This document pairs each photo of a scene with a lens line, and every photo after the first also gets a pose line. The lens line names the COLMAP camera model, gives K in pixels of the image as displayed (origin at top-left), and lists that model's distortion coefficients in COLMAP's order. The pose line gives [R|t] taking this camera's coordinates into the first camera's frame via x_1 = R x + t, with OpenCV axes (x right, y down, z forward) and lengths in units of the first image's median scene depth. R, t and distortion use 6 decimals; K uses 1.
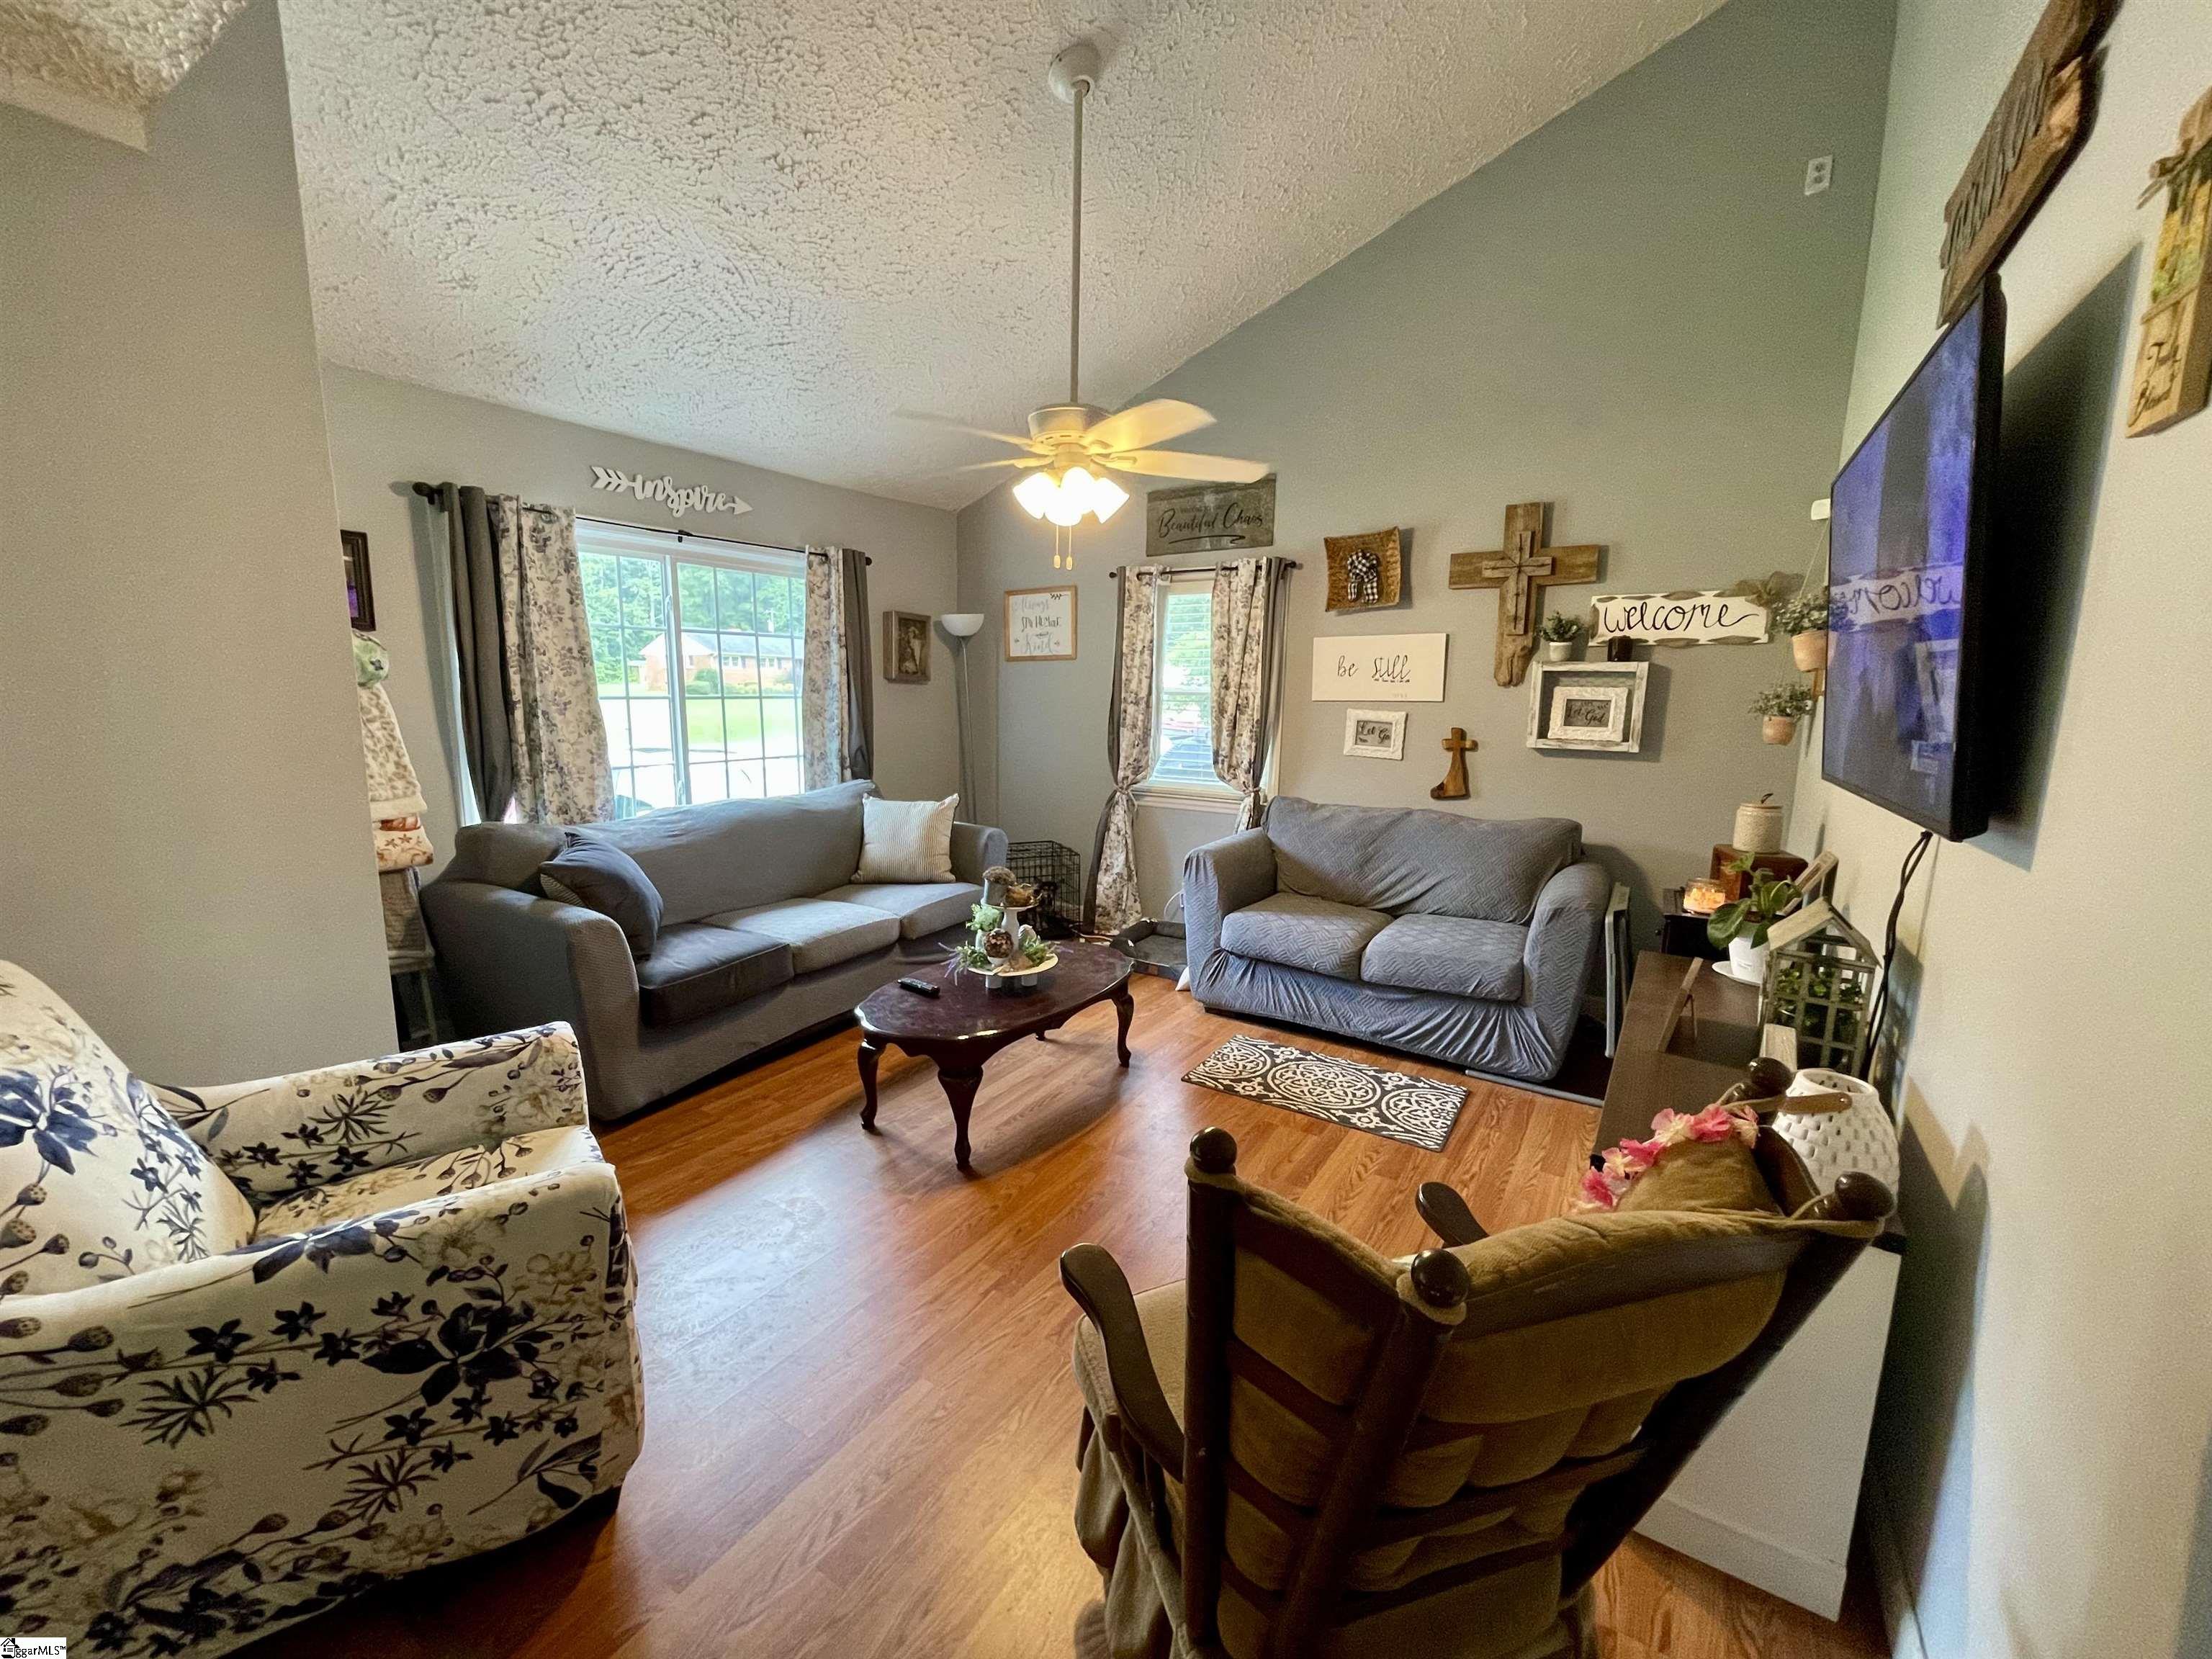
lens RADIAL K [[890.6, 0, 1087.7], [0, 890.6, 829.5], [0, 0, 1]] dist [-0.001169, -0.000127]
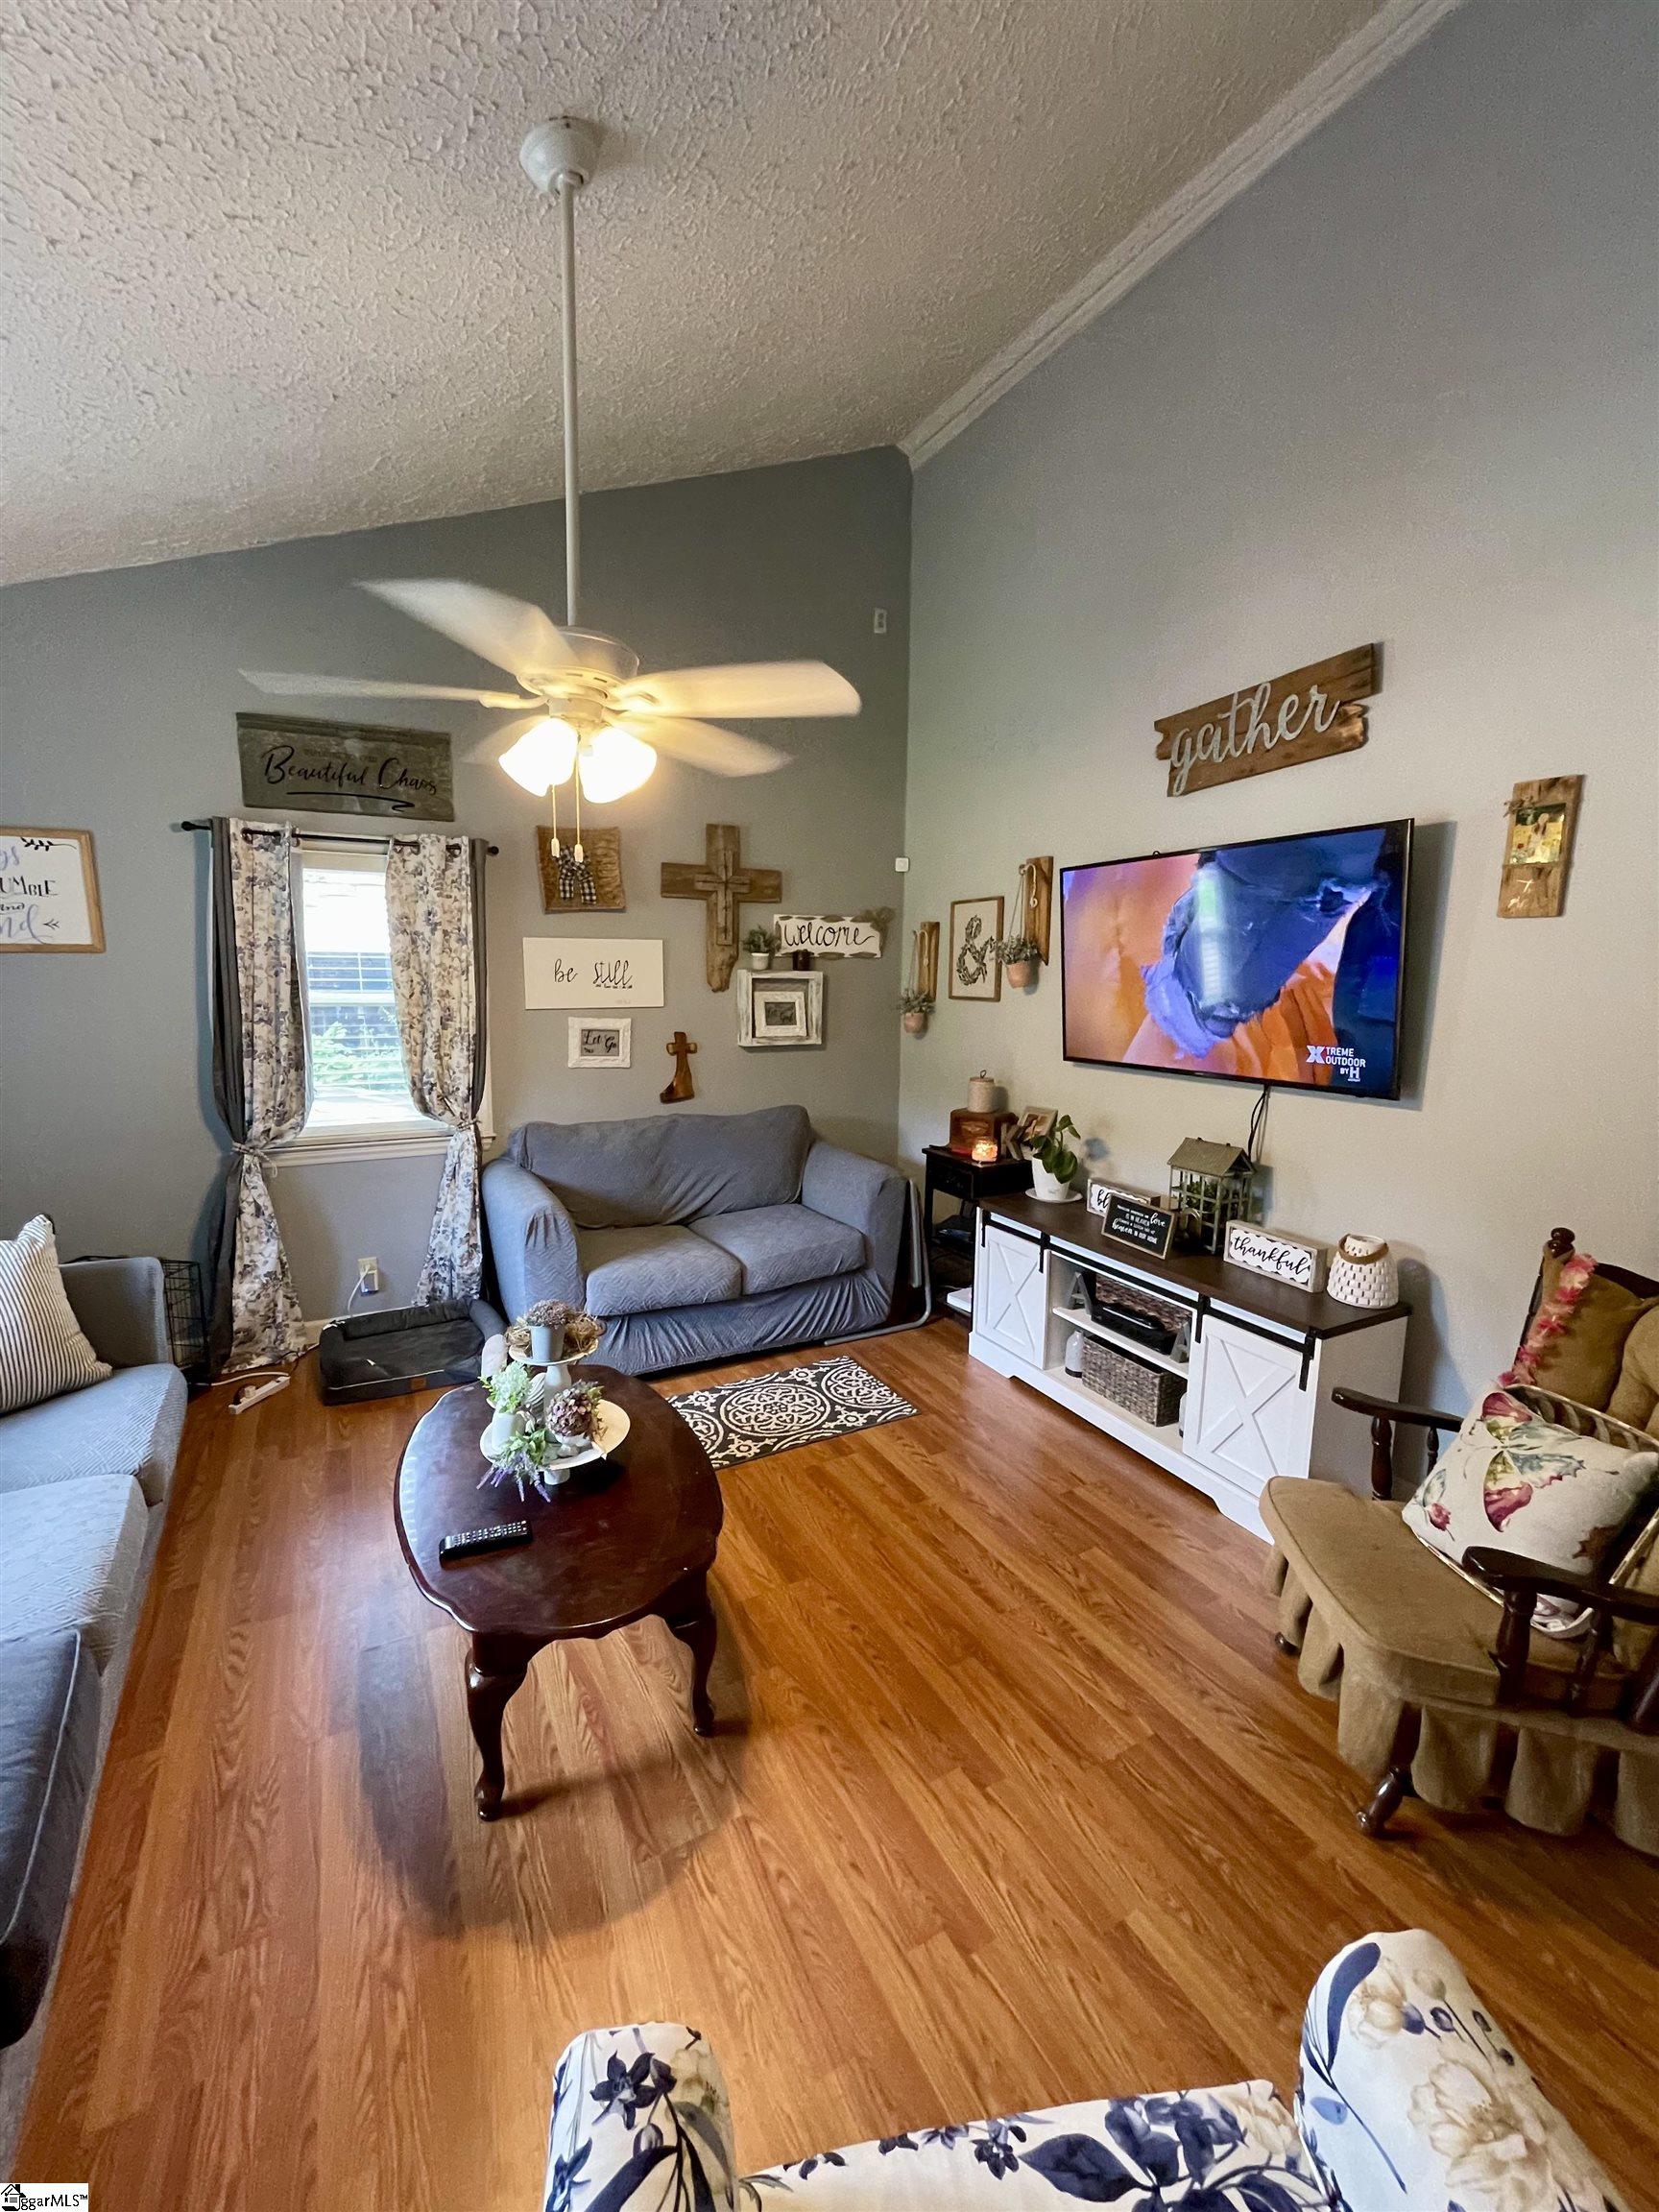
lens RADIAL K [[890.6, 0, 818.6], [0, 890.6, 1100.5], [0, 0, 1]] dist [-0.001169, -0.000127]
pose [[0.469244, -0.136779, 0.872411, -0.447012], [0.130847, 0.987796, 0.084490, -0.108197], [-0.873320, 0.074506, 0.481415, 0.392958]]
